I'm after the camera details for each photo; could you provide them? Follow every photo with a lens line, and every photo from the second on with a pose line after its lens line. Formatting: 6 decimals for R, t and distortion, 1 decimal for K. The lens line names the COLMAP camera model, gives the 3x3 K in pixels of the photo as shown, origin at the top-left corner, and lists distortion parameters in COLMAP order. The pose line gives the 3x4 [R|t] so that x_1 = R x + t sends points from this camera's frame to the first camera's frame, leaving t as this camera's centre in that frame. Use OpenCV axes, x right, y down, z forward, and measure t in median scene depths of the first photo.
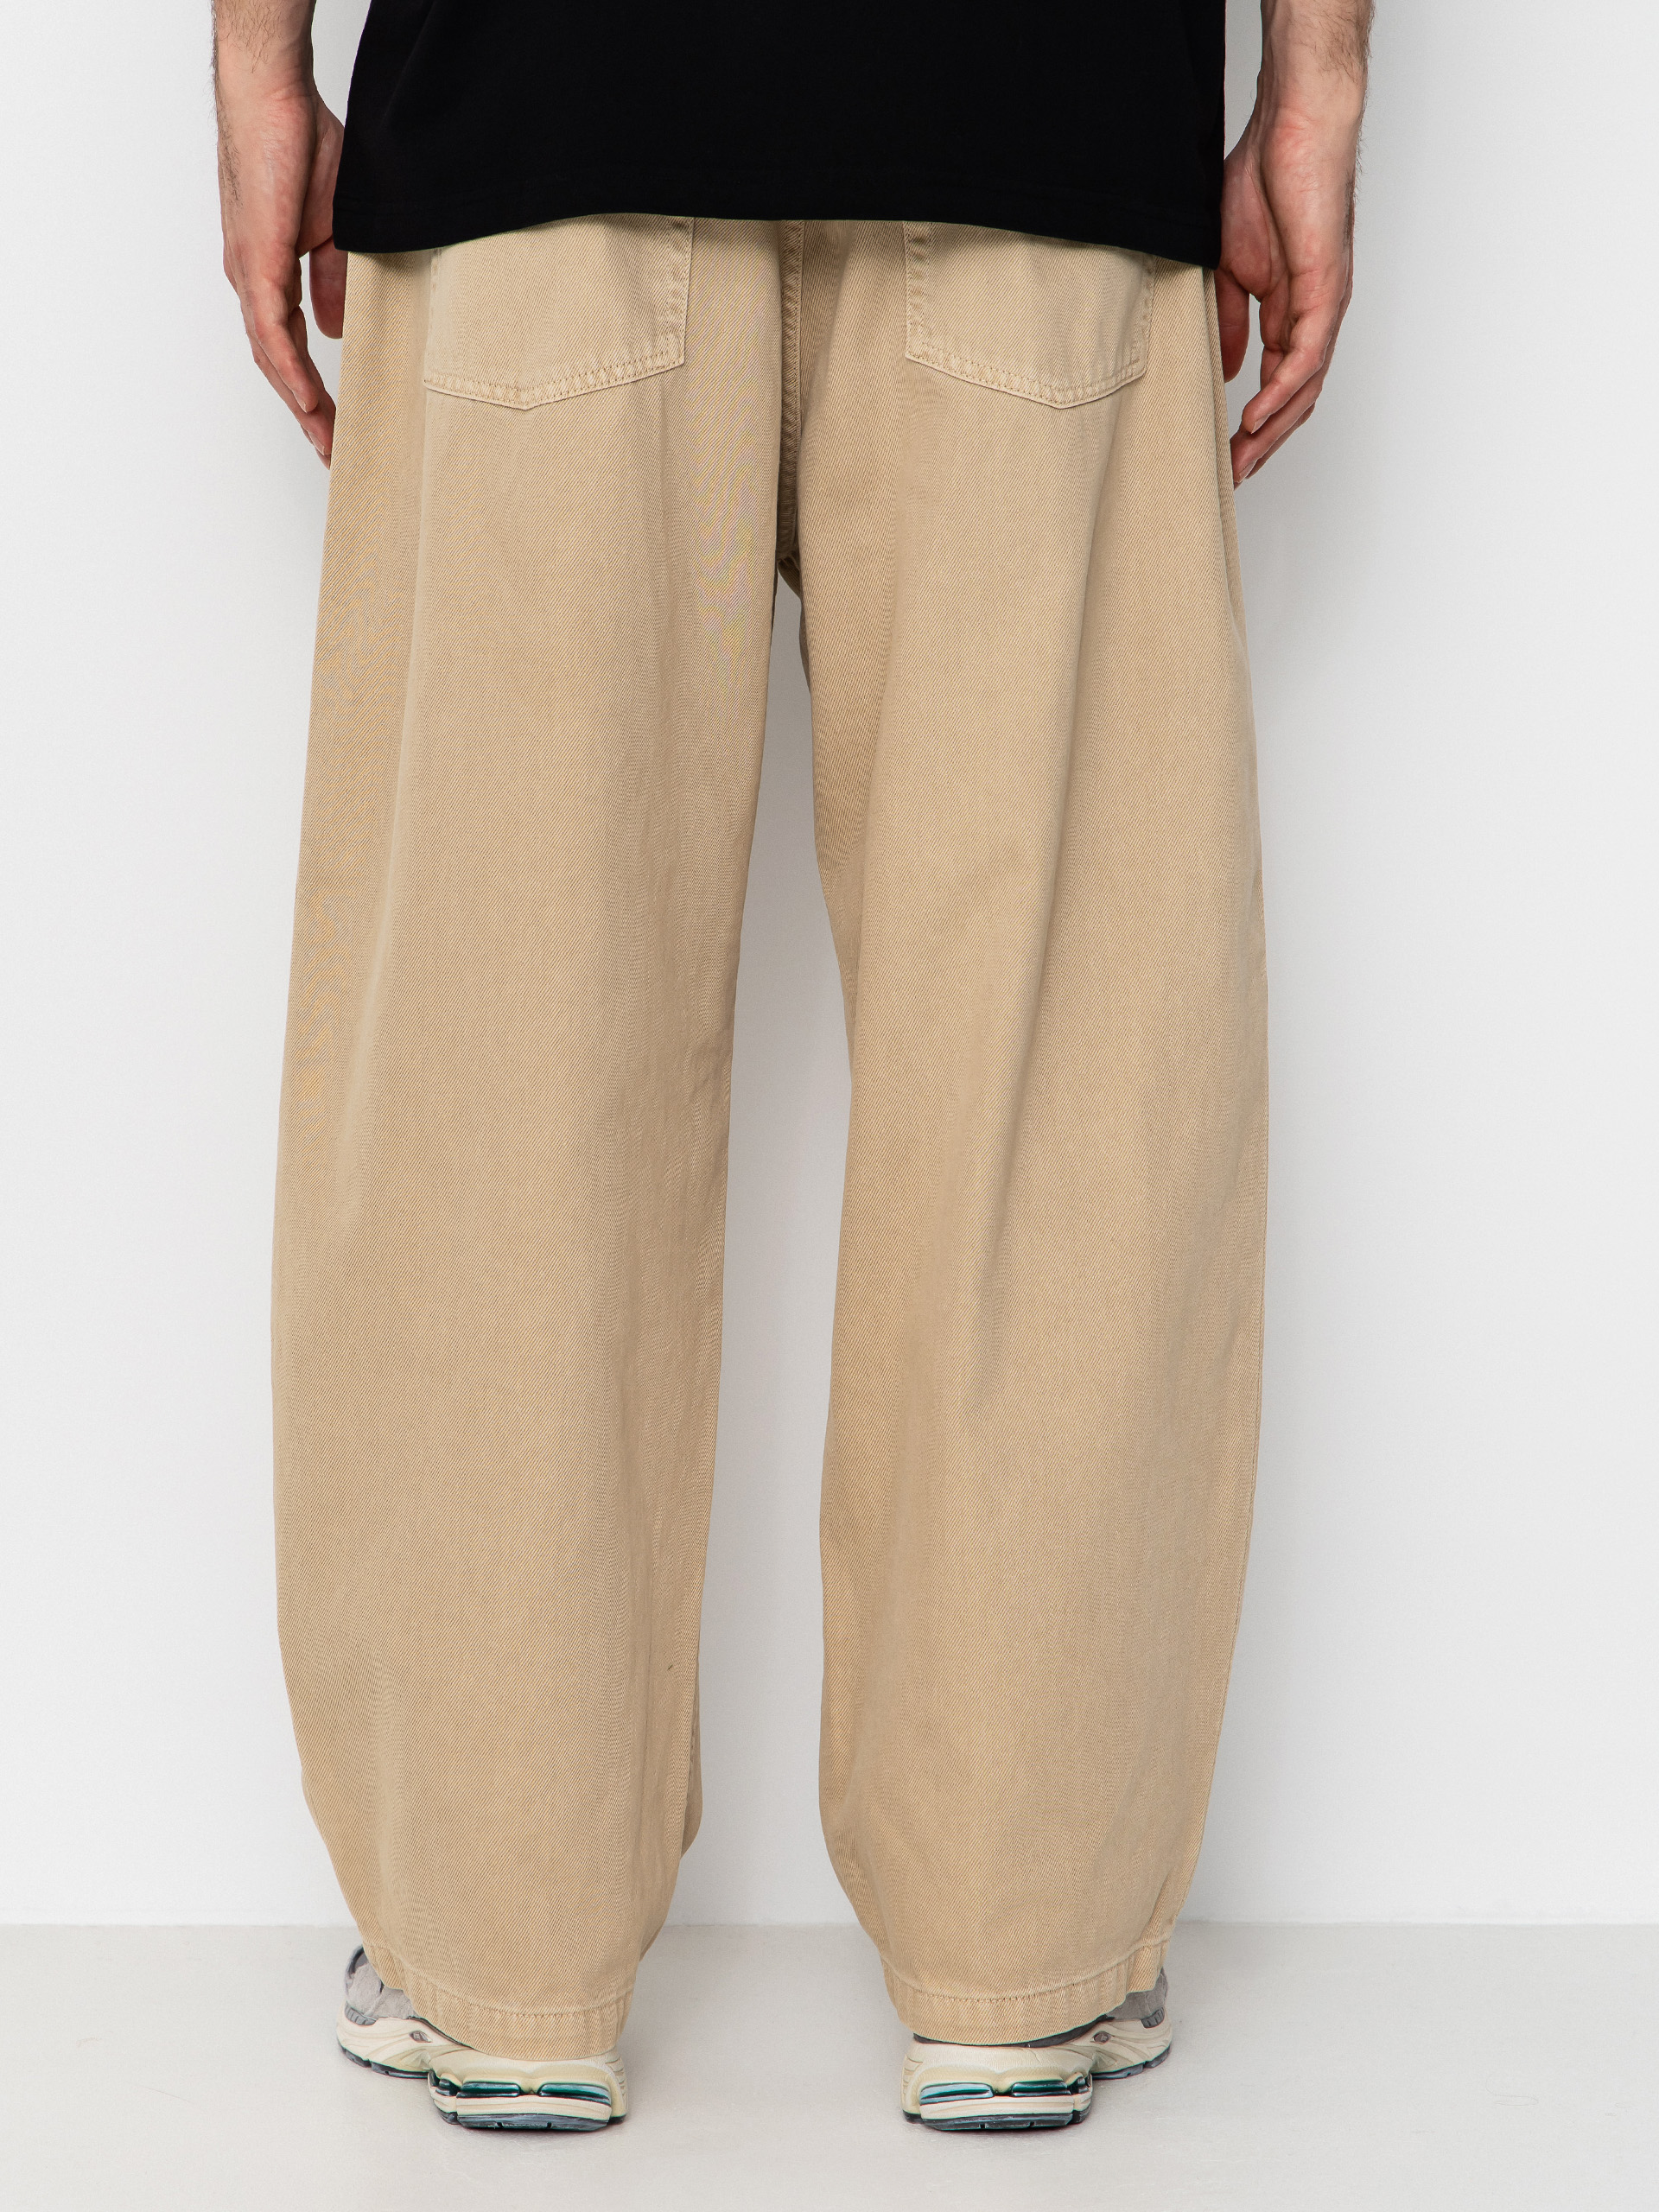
lens RADIAL K [[5811.4, 0, 829.5], [0, 5811.4, 1106.0], [0, 0, 1]] dist [1.401031, 0.371337]
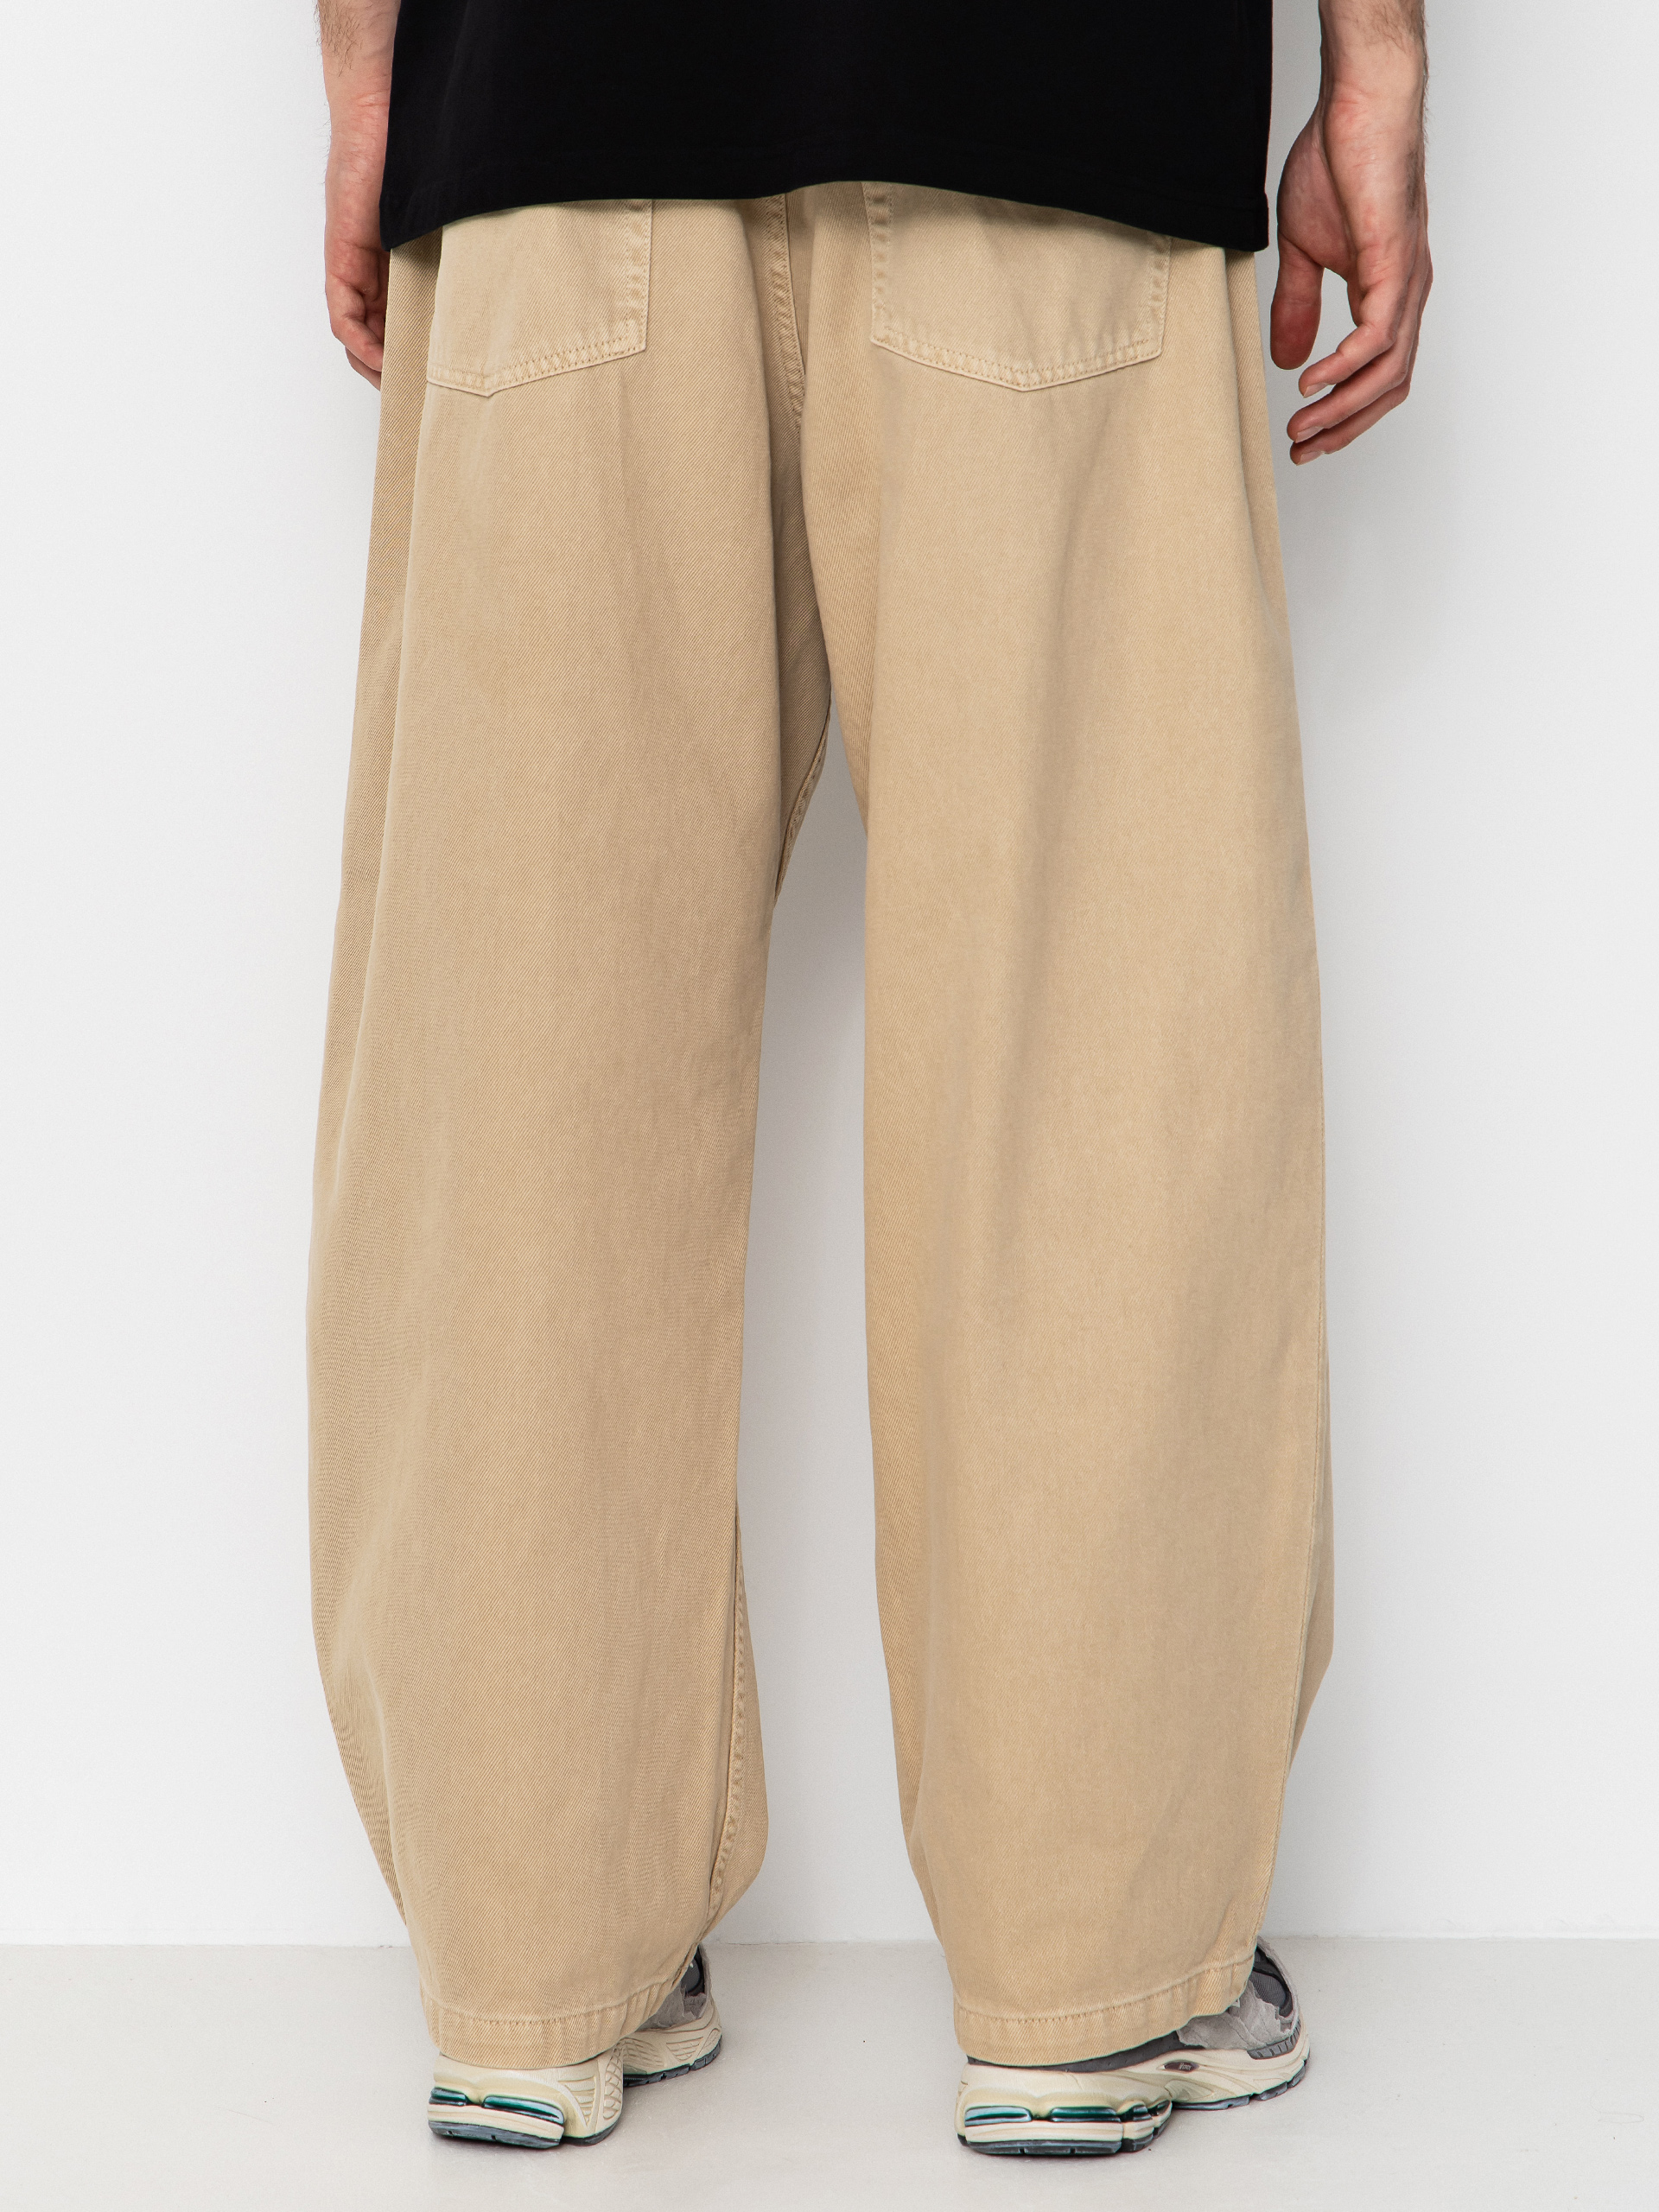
lens RADIAL K [[5863.6, 0, 829.5], [0, 5863.6, 1106.0], [0, 0, 1]] dist [1.322735, 0.028434]
pose [[0.991780, 0.005450, -0.127842, 0.121943], [-0.005938, 0.999976, -0.003437, 0.003403], [0.127820, 0.004168, 0.991789, 0.018053]]
